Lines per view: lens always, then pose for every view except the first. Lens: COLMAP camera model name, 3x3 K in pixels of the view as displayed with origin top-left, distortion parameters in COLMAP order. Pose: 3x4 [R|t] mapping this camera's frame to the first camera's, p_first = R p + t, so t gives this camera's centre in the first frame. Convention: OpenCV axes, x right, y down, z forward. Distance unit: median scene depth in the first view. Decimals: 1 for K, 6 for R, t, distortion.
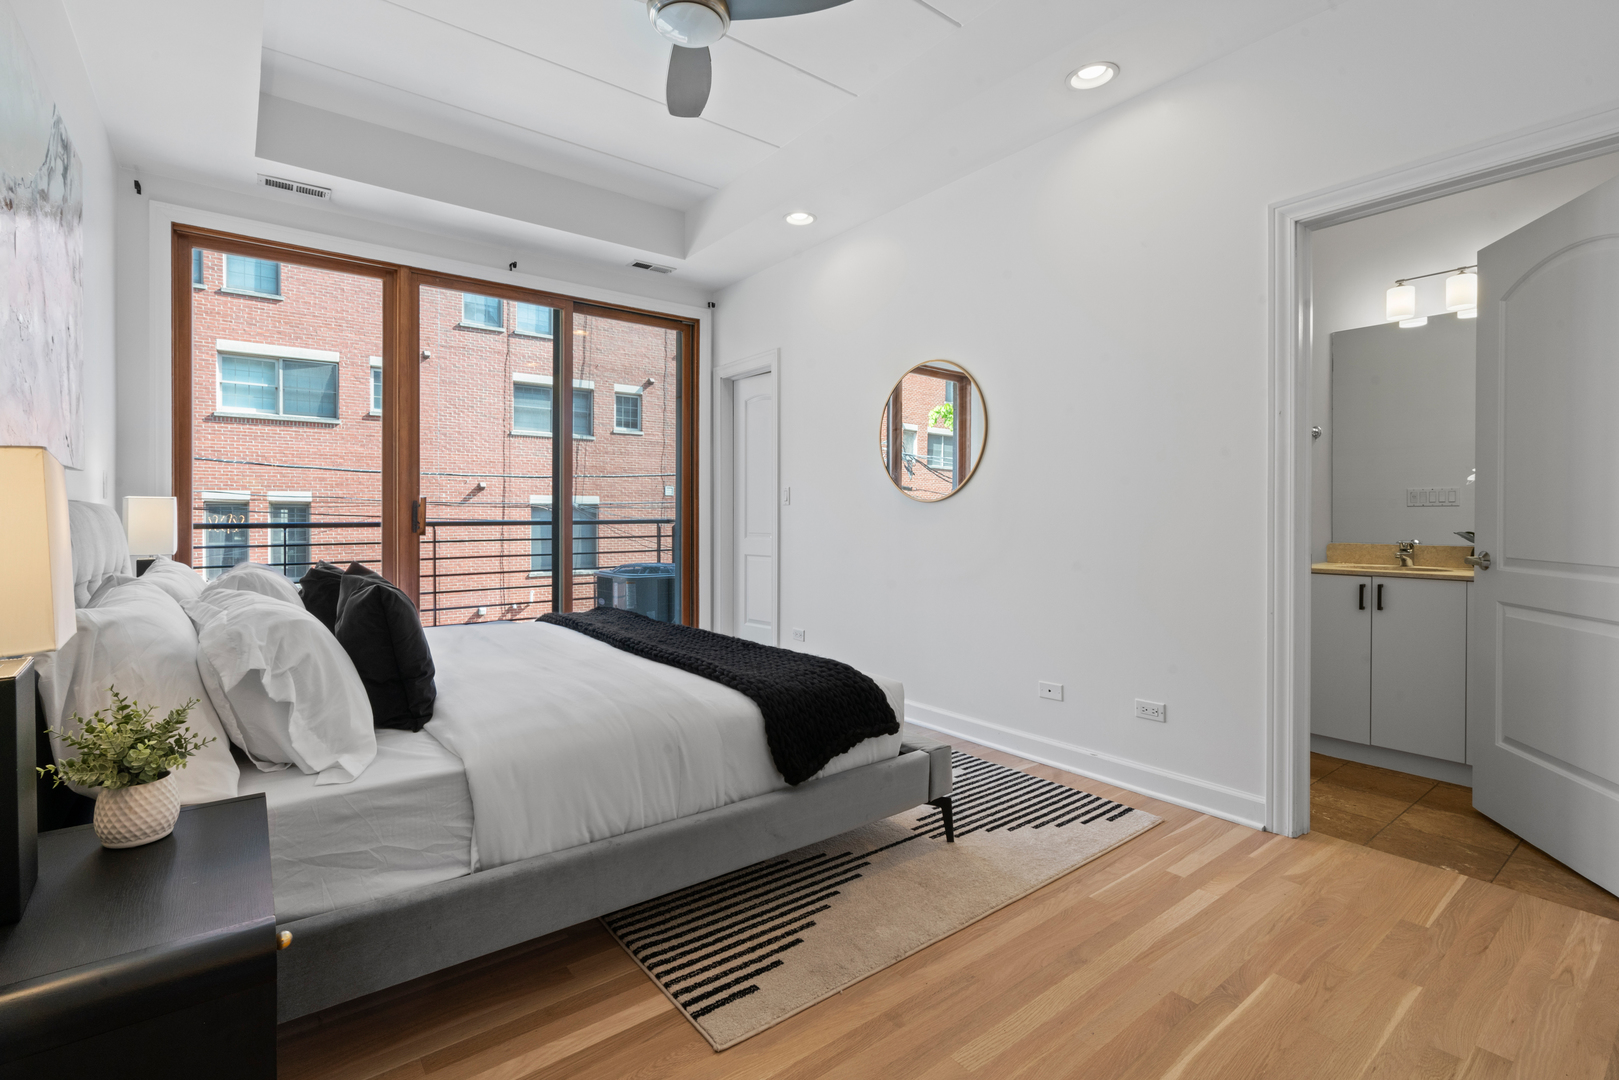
lens RADIAL K [[739.5, 0, 806.6], [0, 739.5, 524.6], [0, 0, 1]] dist [-0.007370, 0.000132]
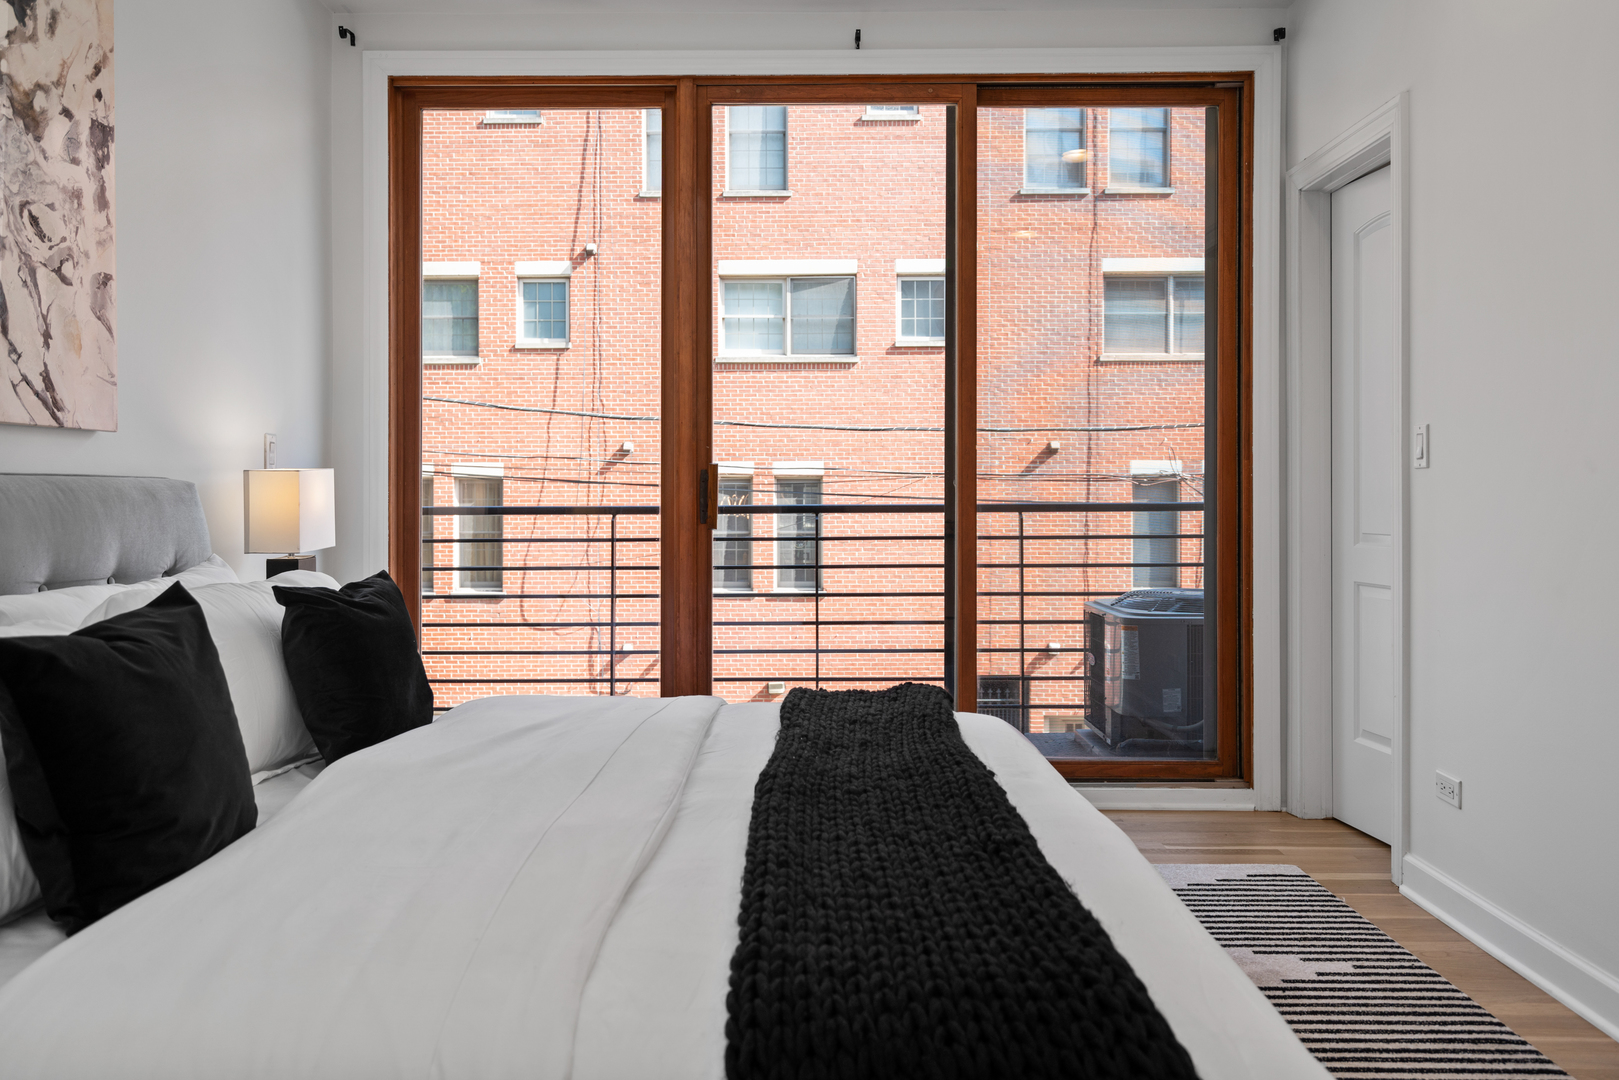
lens RADIAL K [[1213.9, 0, 810.8], [0, 1213.9, 491.9], [0, 0, 1]] dist [0.001082, 0.001587]
pose [[0.779964, -0.003596, -0.625814, 0.045114], [-0.005722, 0.999901, -0.012877, -0.000669], [0.625799, 0.013625, 0.779866, 0.091169]]
